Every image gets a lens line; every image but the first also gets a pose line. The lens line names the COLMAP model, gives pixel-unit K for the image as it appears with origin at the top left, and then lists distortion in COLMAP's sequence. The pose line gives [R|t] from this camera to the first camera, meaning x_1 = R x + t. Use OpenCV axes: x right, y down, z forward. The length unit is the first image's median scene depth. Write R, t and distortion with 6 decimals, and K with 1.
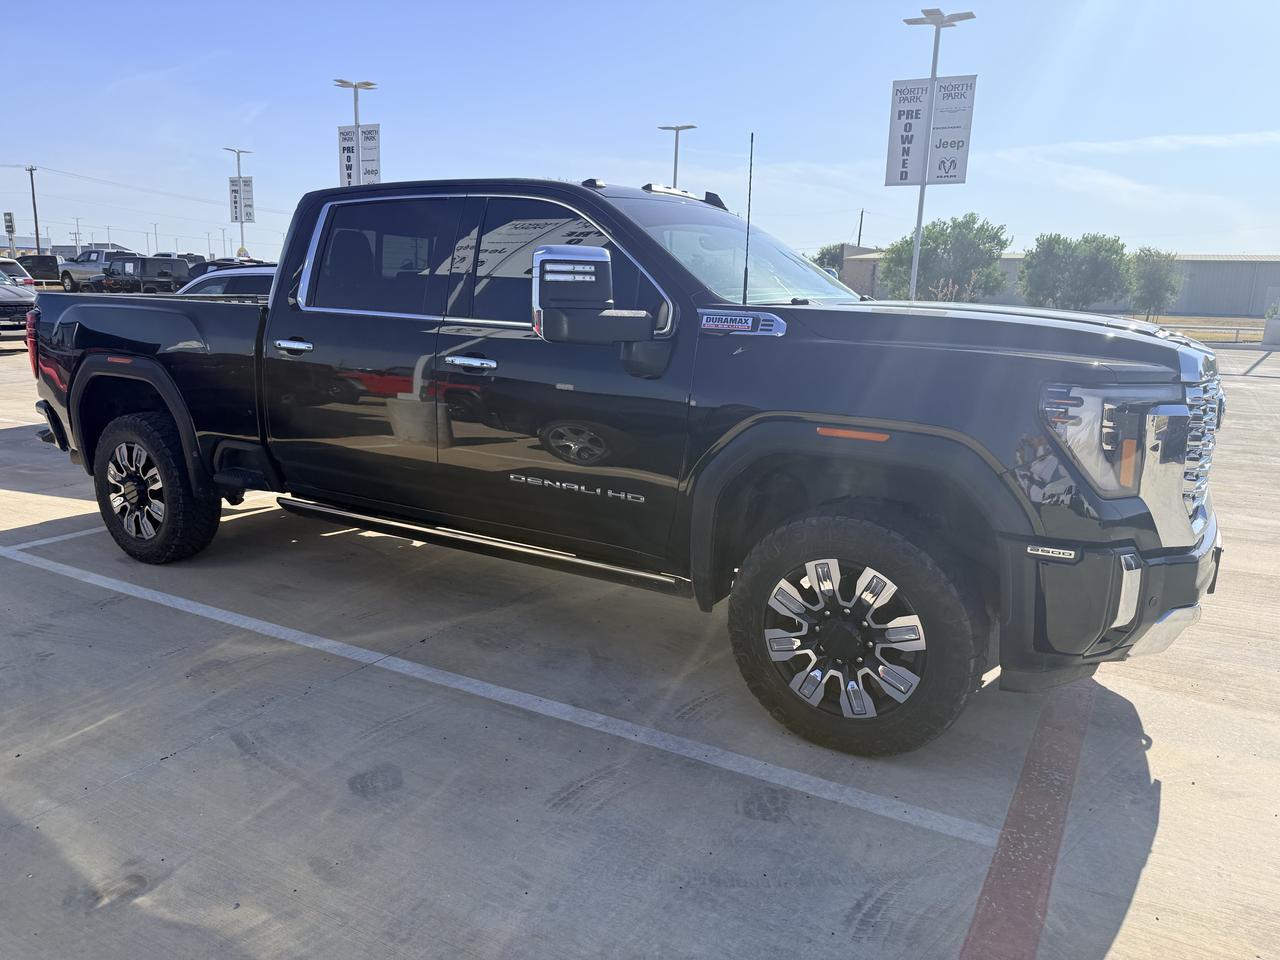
lens RADIAL K [[921.4, 0, 641.7], [0, 921.4, 477.7], [0, 0, 1]] dist [0.008769, -0.019458]
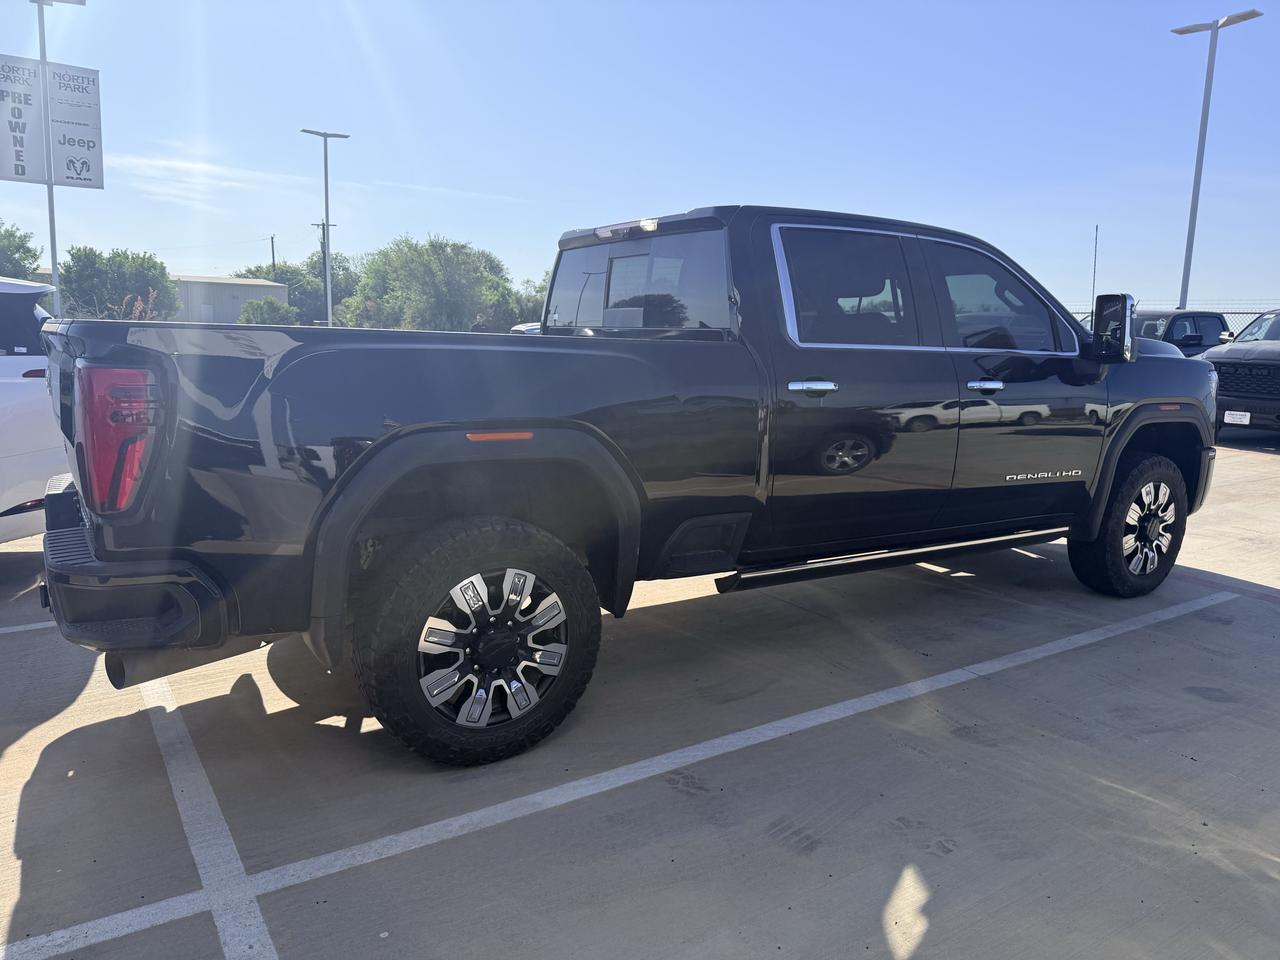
lens RADIAL K [[921.4, 0, 639.0], [0, 921.4, 479.2], [0, 0, 1]] dist [0.008769, -0.019458]
pose [[0.444349, -0.151975, 0.882869, -1.073228], [0.164034, 0.982647, 0.086592, -0.138347], [-0.880708, 0.106343, 0.461567, 0.650507]]
